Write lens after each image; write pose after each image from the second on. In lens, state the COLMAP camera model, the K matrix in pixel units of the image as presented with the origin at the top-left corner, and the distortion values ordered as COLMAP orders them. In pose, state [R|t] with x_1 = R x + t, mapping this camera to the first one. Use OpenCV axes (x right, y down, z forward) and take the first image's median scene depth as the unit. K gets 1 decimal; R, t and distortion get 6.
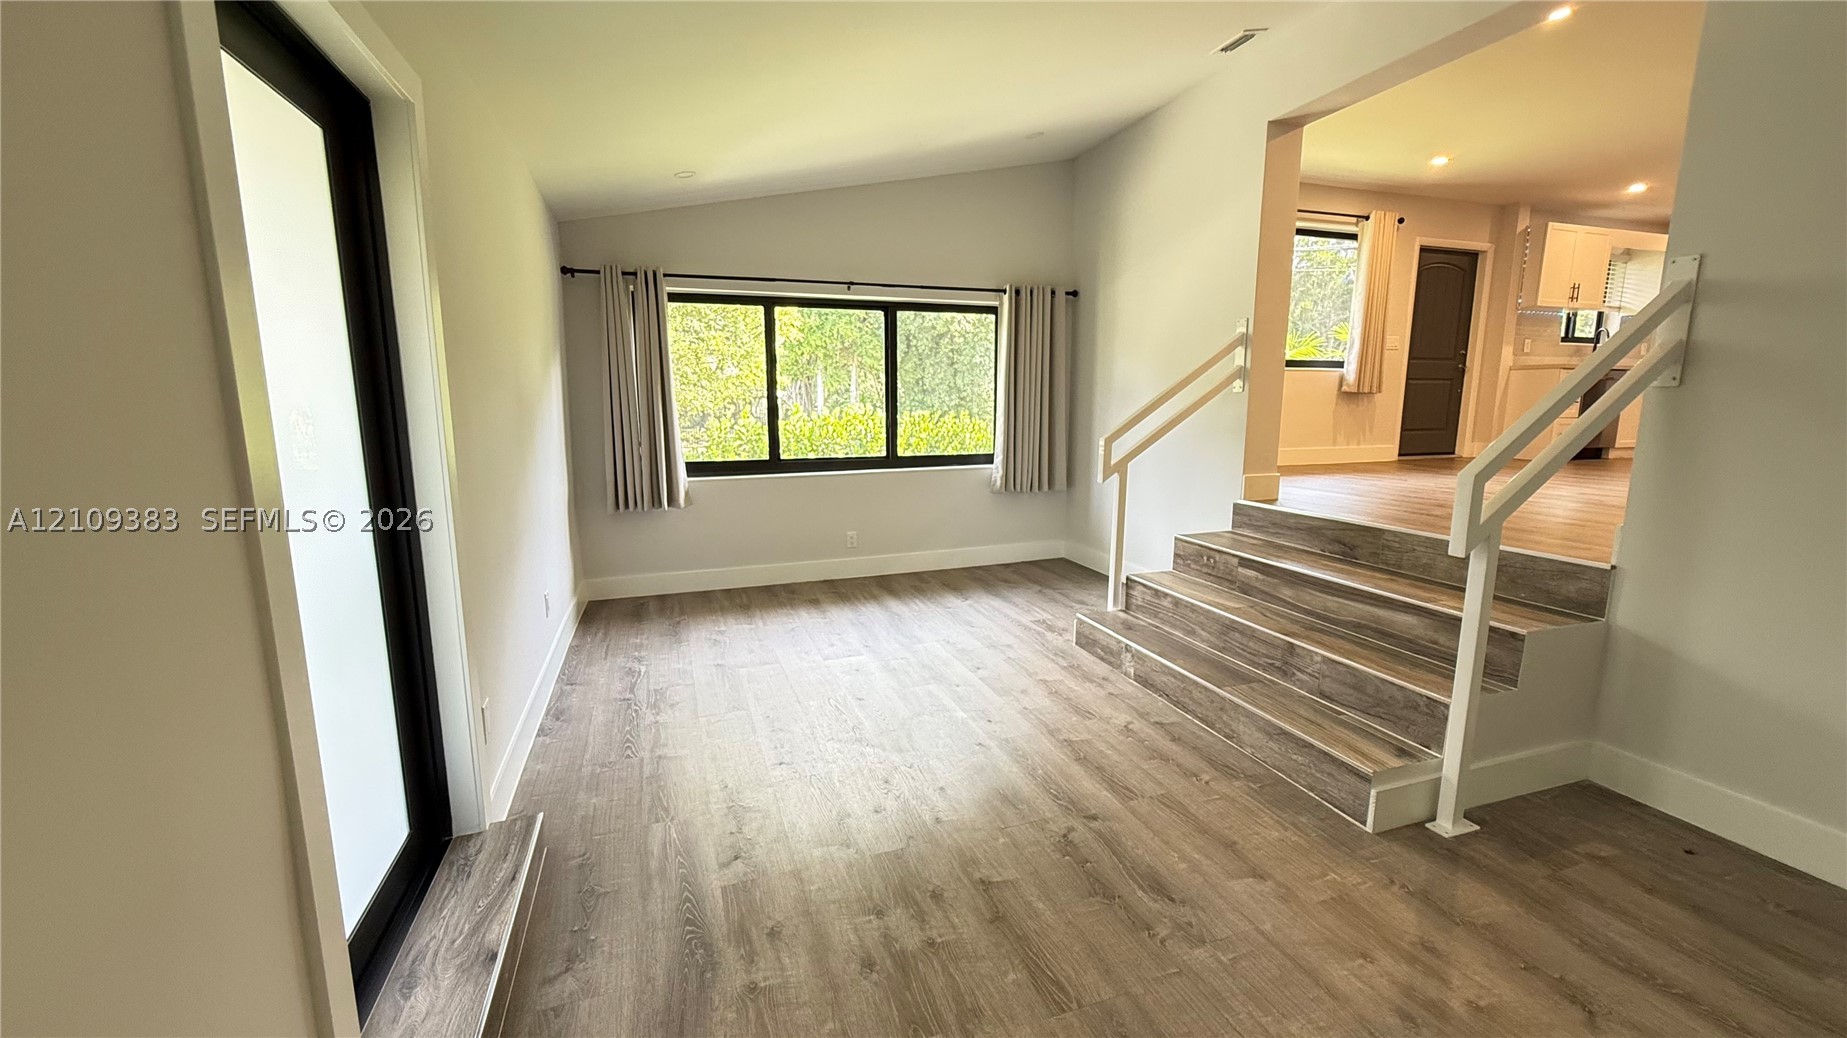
lens RADIAL K [[740.5, 0, 933.7], [0, 740.5, 517.0], [0, 0, 1]] dist [0.000746, -0.000199]
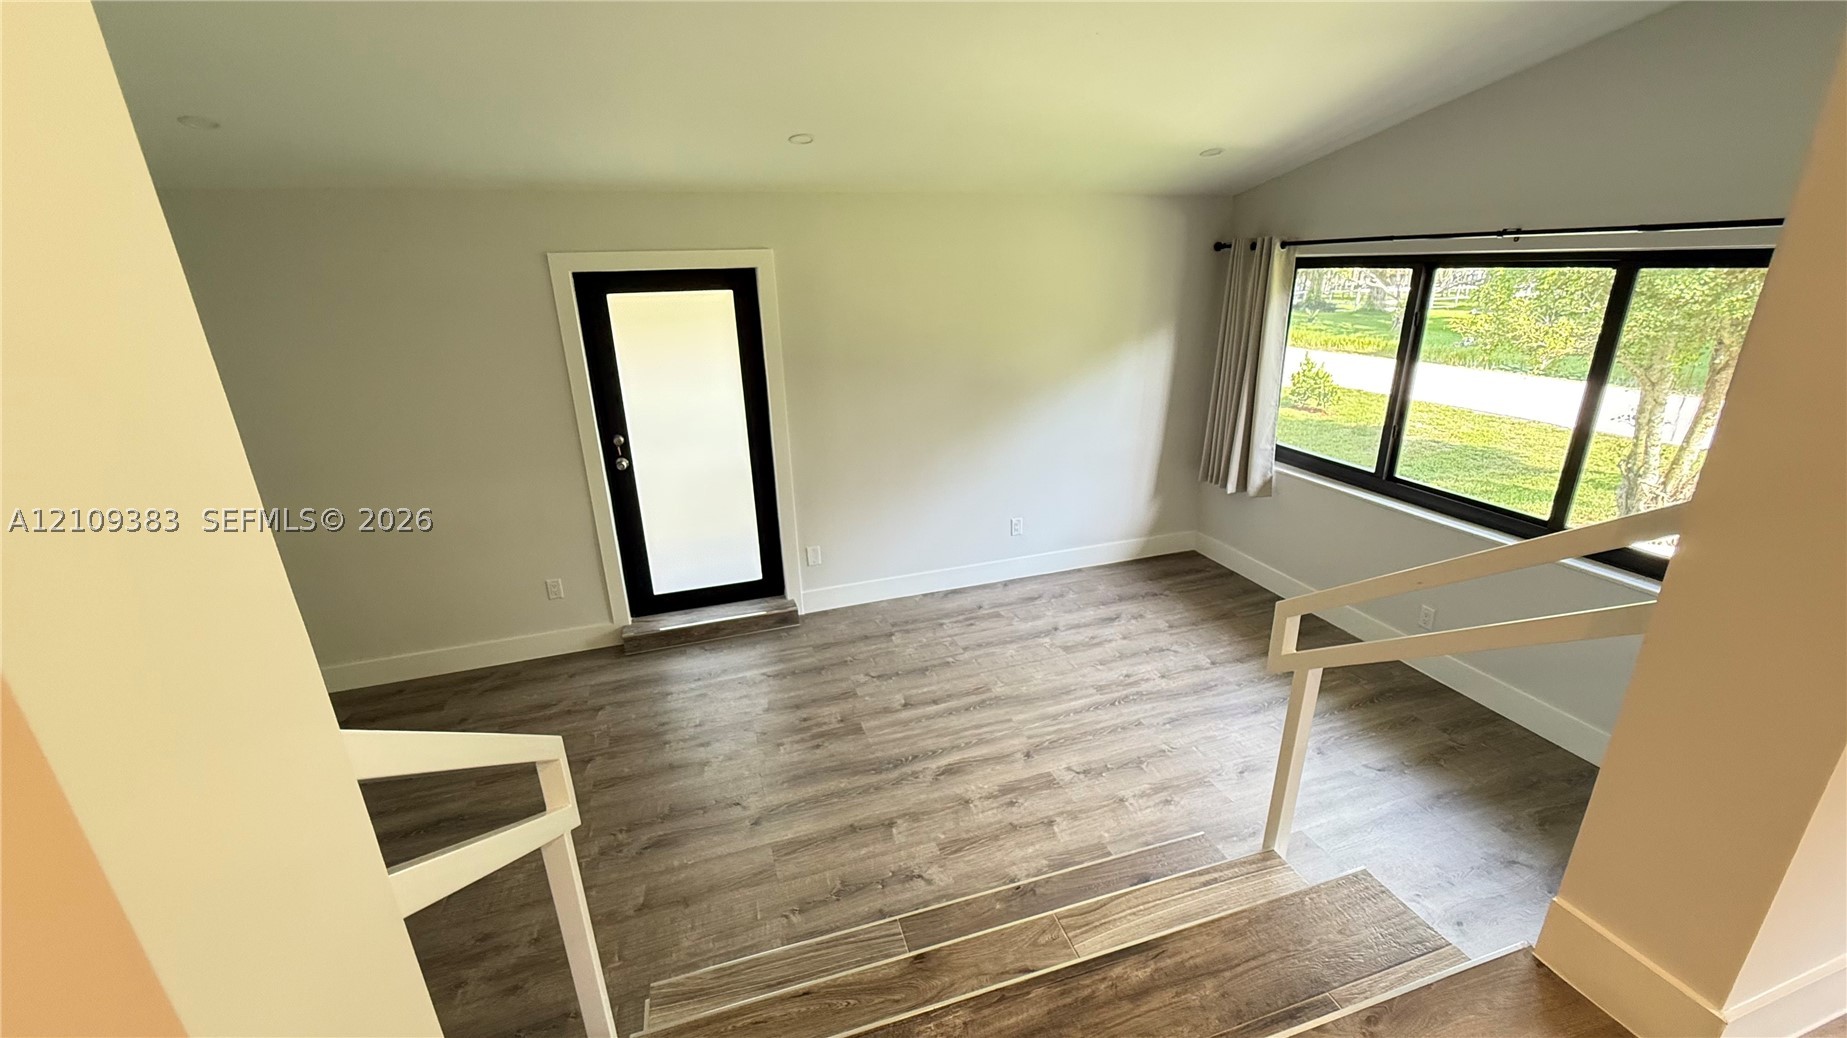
lens RADIAL K [[740.5, 0, 929.6], [0, 740.5, 528.6], [0, 0, 1]] dist [0.000746, -0.000199]
pose [[-0.026792, 0.343901, -0.938624, 0.773025], [-0.136951, 0.928844, 0.344227, -0.328417], [0.990215, 0.137768, 0.022212, 0.774855]]
